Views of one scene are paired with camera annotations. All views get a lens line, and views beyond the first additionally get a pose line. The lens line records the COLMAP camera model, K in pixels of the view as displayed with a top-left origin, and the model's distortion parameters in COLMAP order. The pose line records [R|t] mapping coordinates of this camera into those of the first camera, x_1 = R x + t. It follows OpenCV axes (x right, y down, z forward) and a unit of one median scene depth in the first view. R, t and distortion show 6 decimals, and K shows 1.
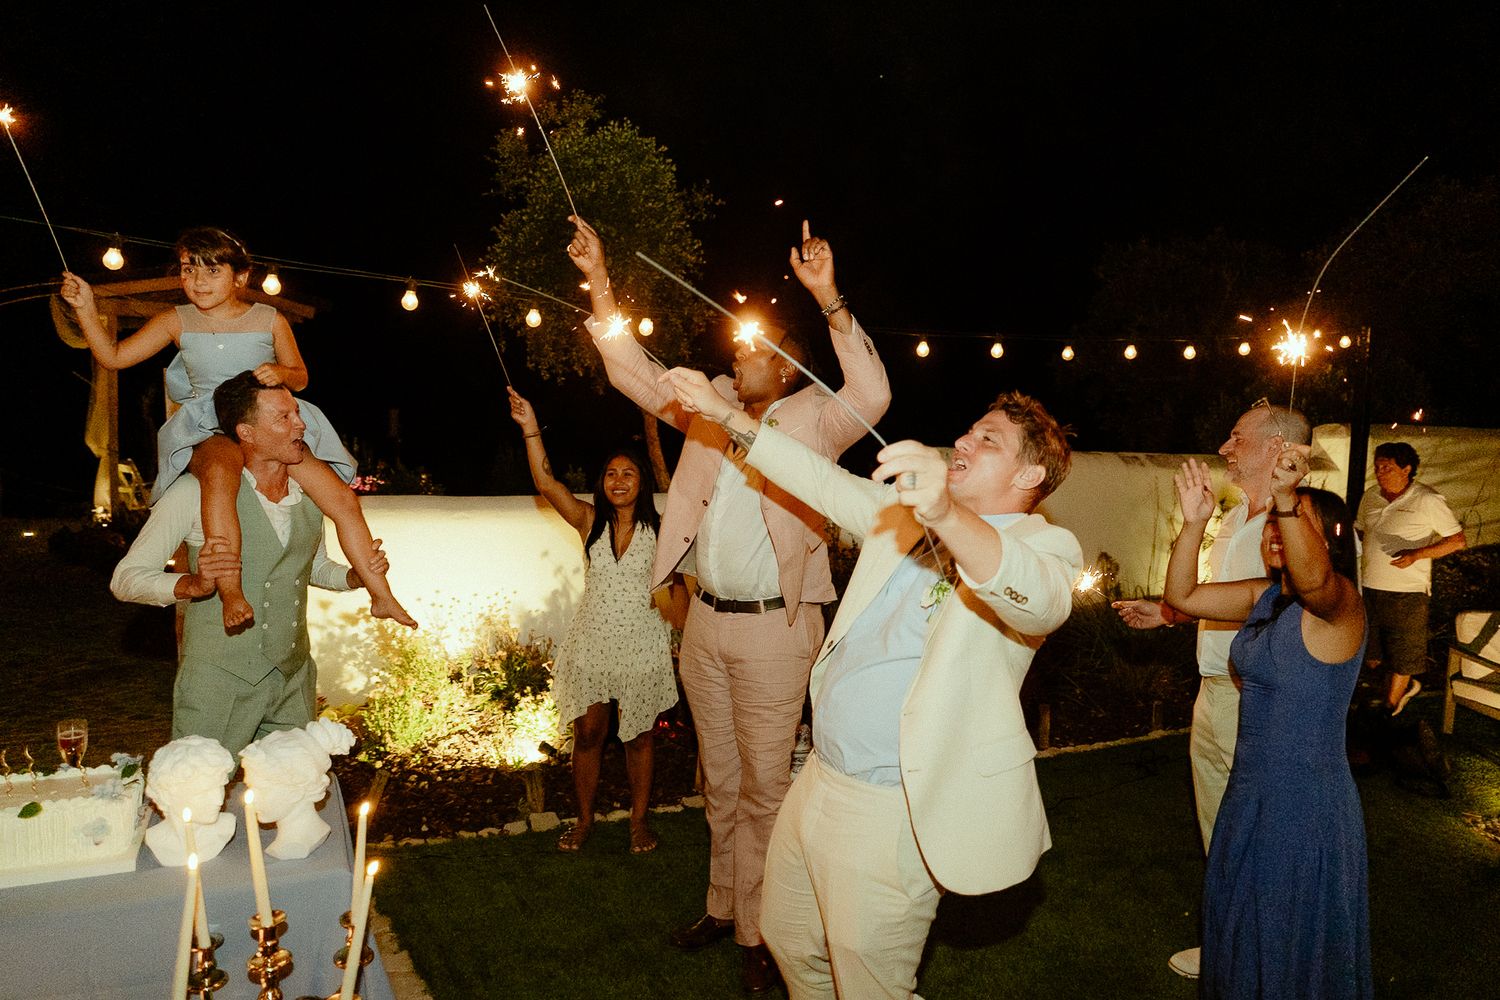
lens RADIAL K [[1029.7, 0, 748.4], [0, 1029.7, 493.6], [0, 0, 1]] dist [0.000051, -0.001386]
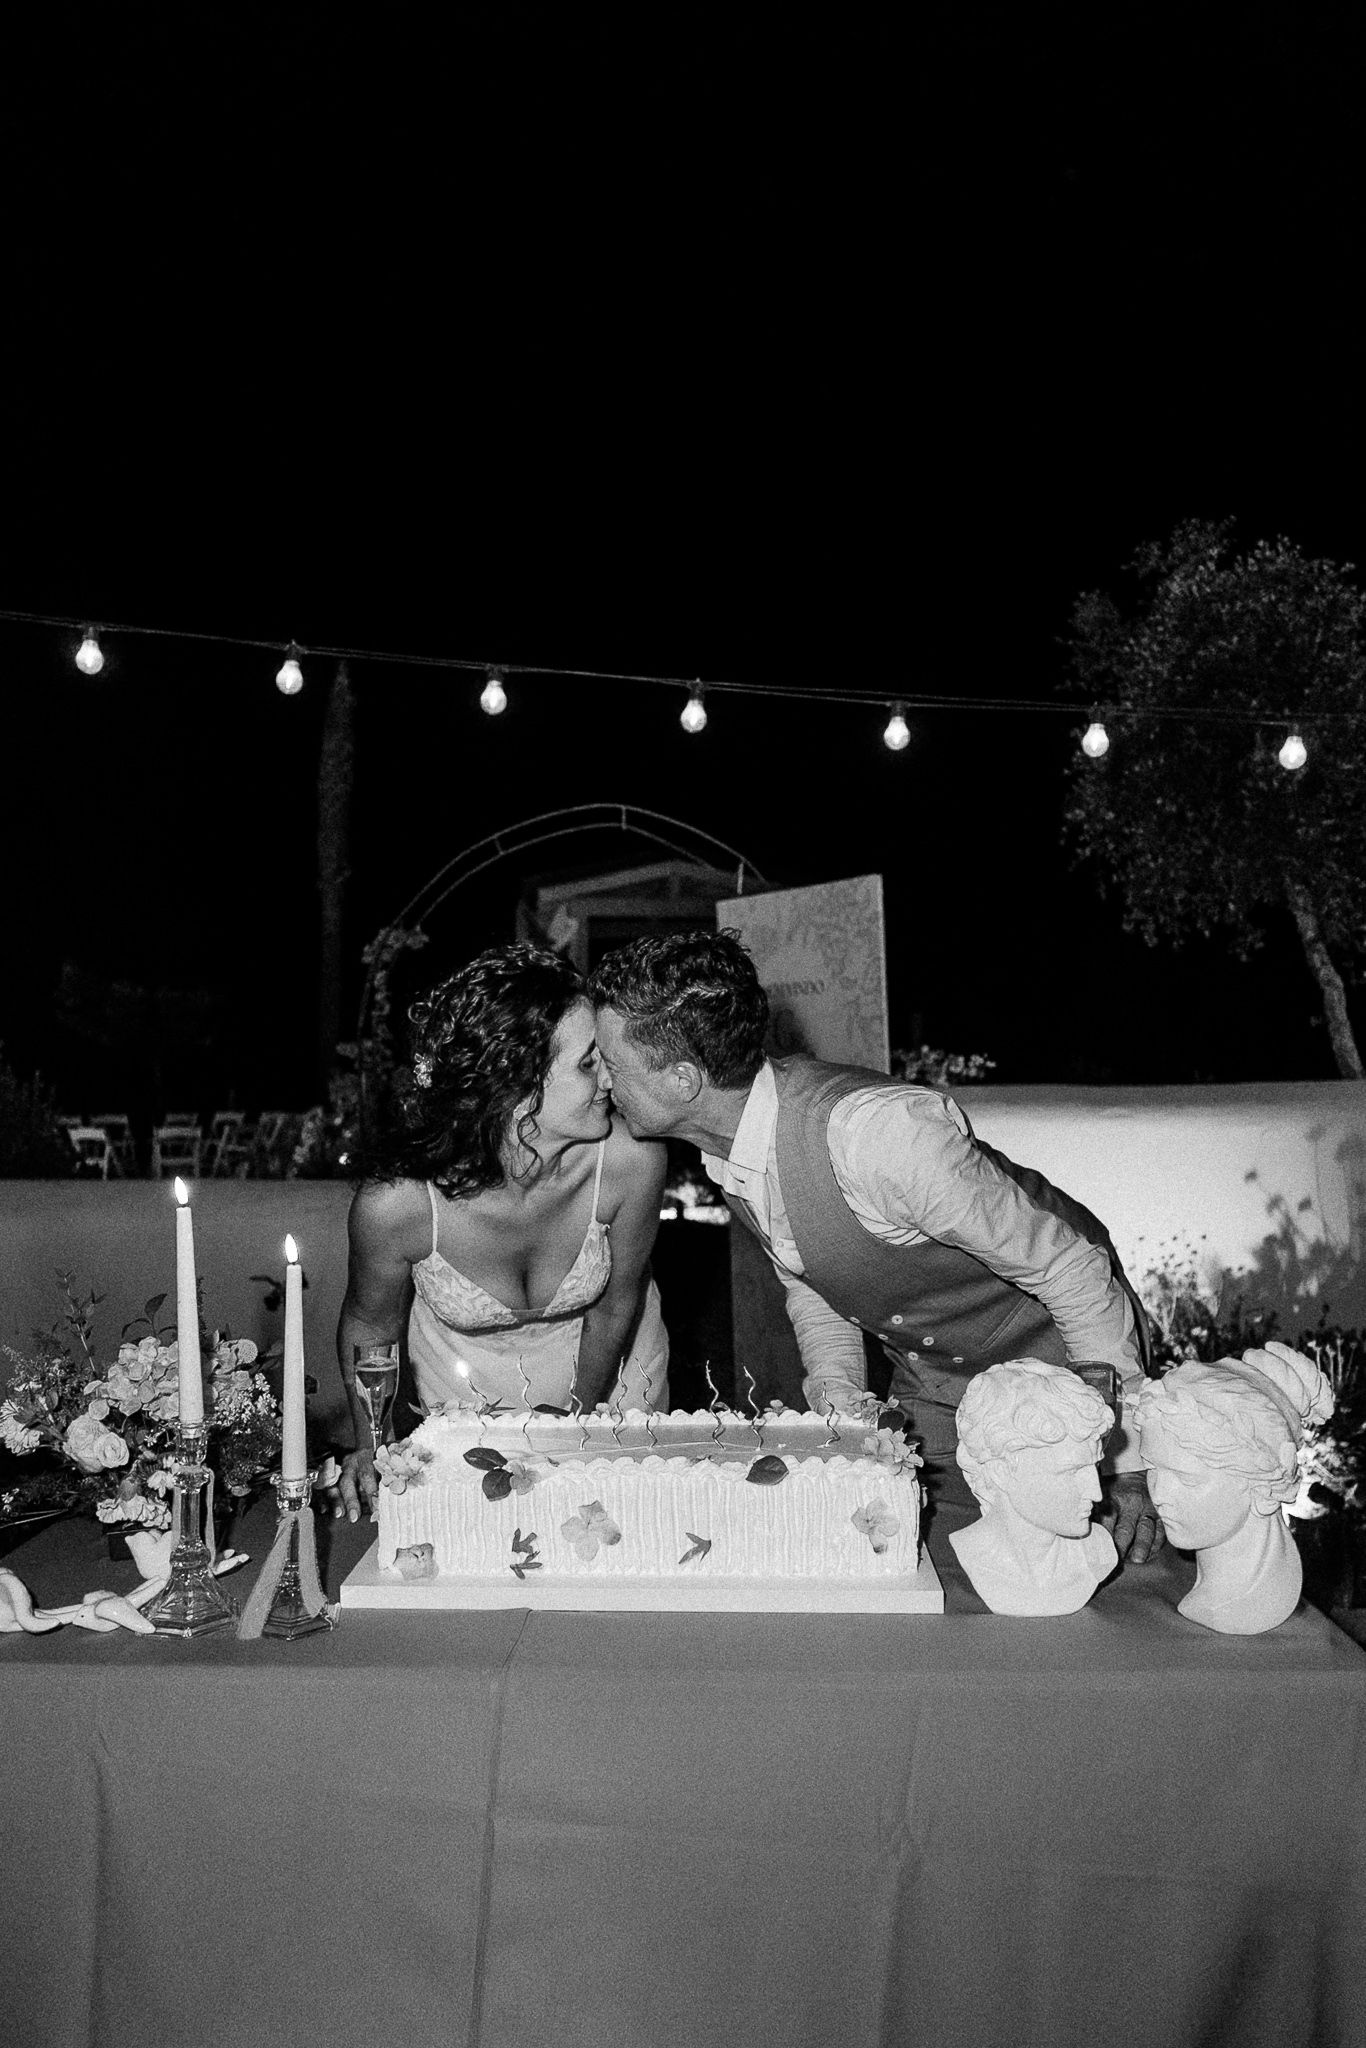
lens RADIAL K [[1405.9, 0, 683.0], [0, 1405.9, 1024.0], [0, 0, 1]] dist [0.000051, -0.001386]
pose [[0.892903, -0.044973, -0.447997, -0.122071], [0.004793, 0.995892, -0.090422, 0.043245], [0.450223, 0.078591, 0.889451, 0.093305]]
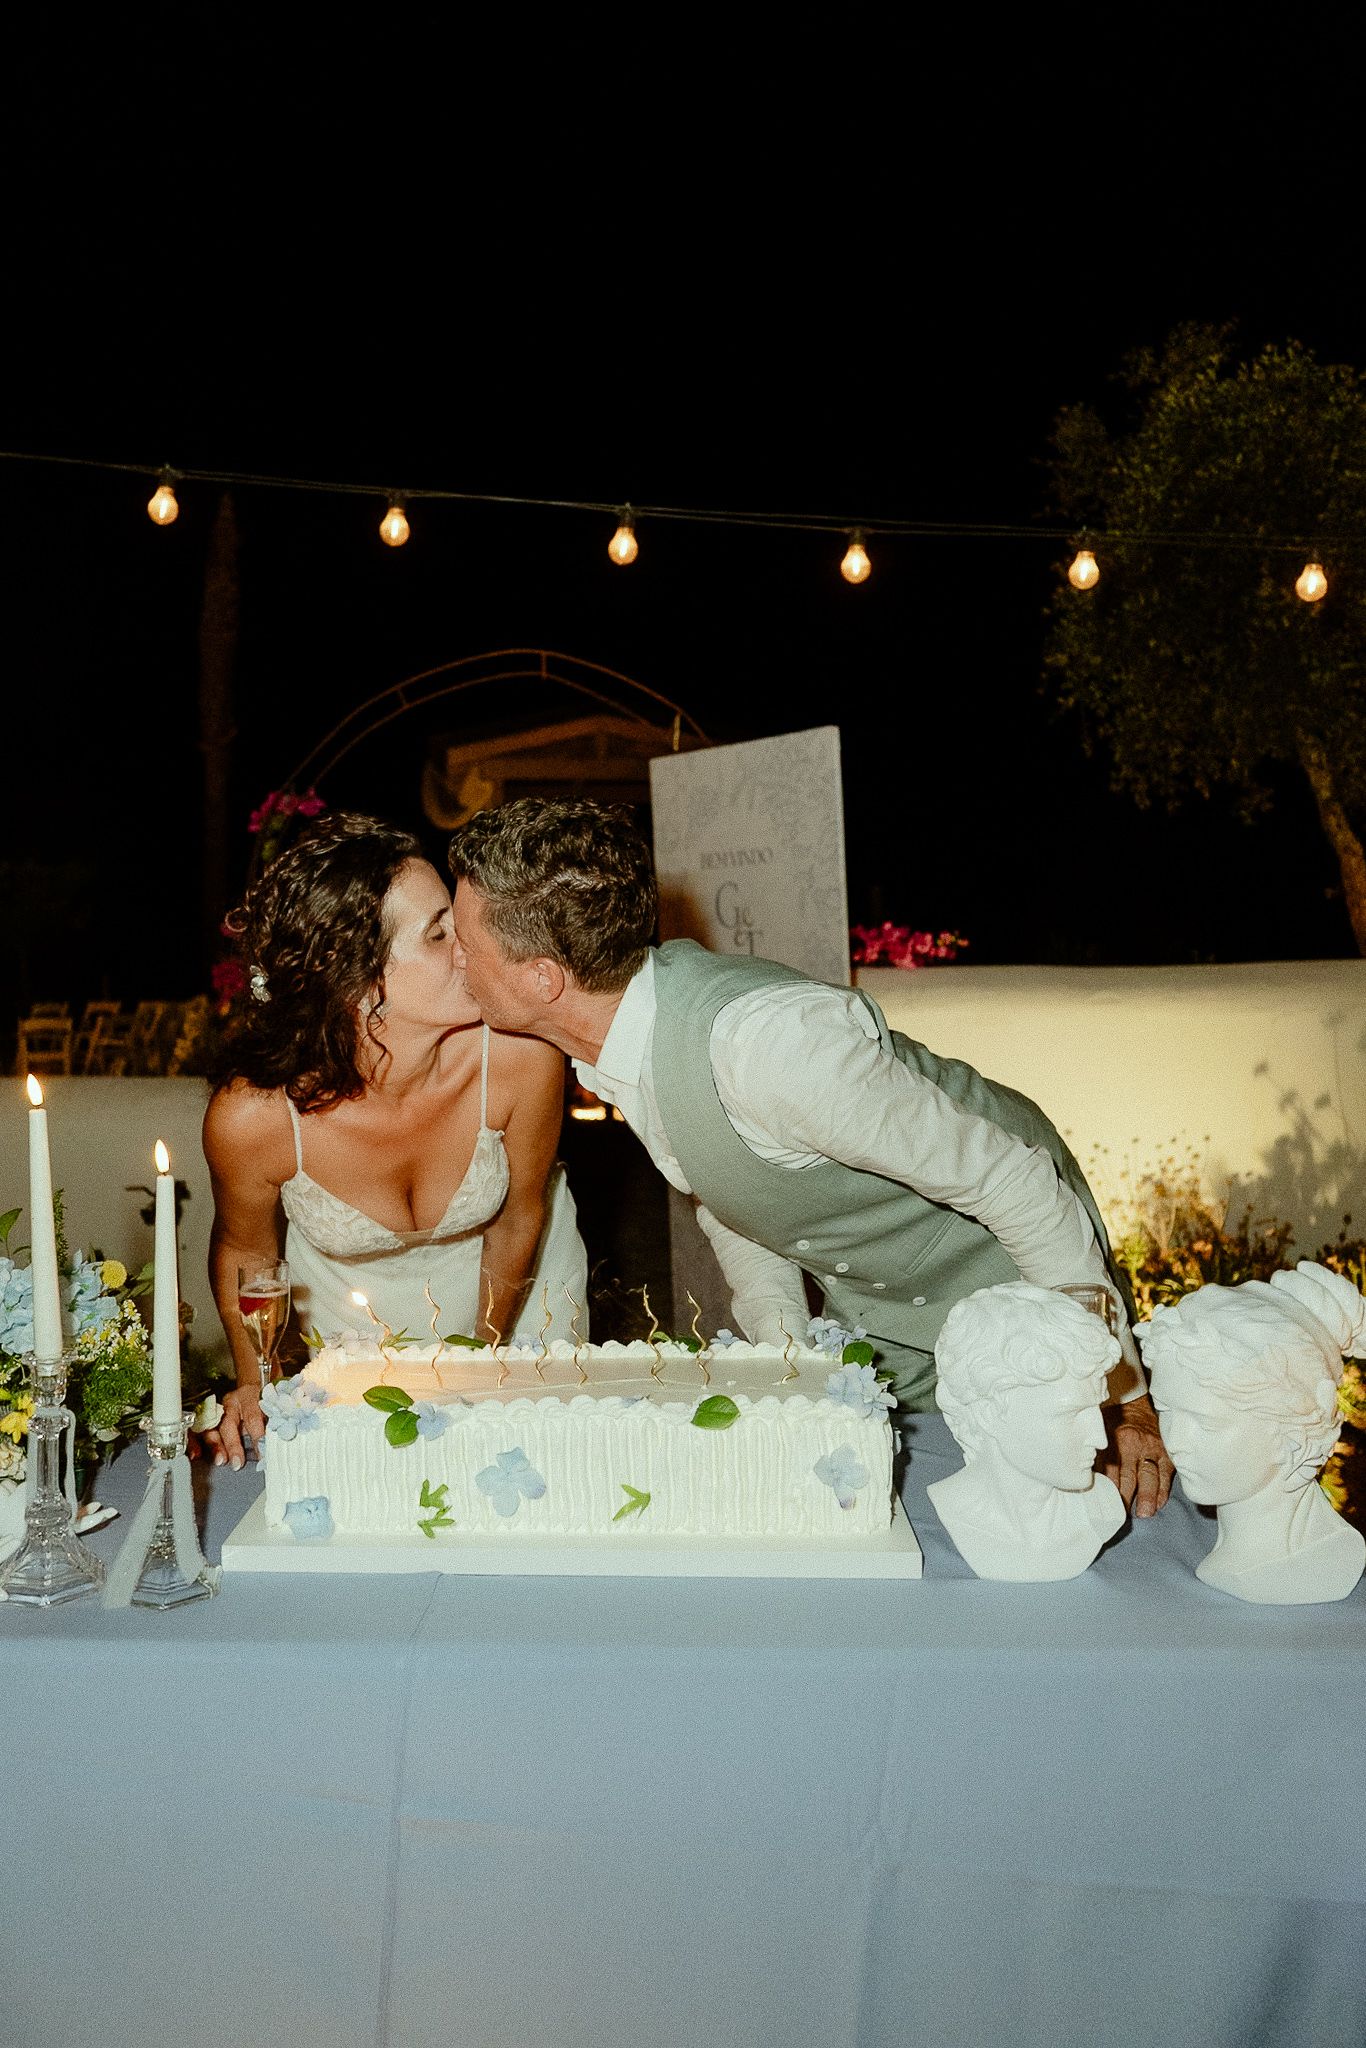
lens RADIAL K [[1581.6, 0, 589.1], [0, 1581.6, 915.3], [0, 0, 1]] dist [-0.002964, 0.002830]
pose [[0.886312, -0.045128, -0.460884, -0.126057], [0.008519, 0.996661, -0.081206, 0.043451], [0.463010, 0.068047, 0.883737, 0.100090]]
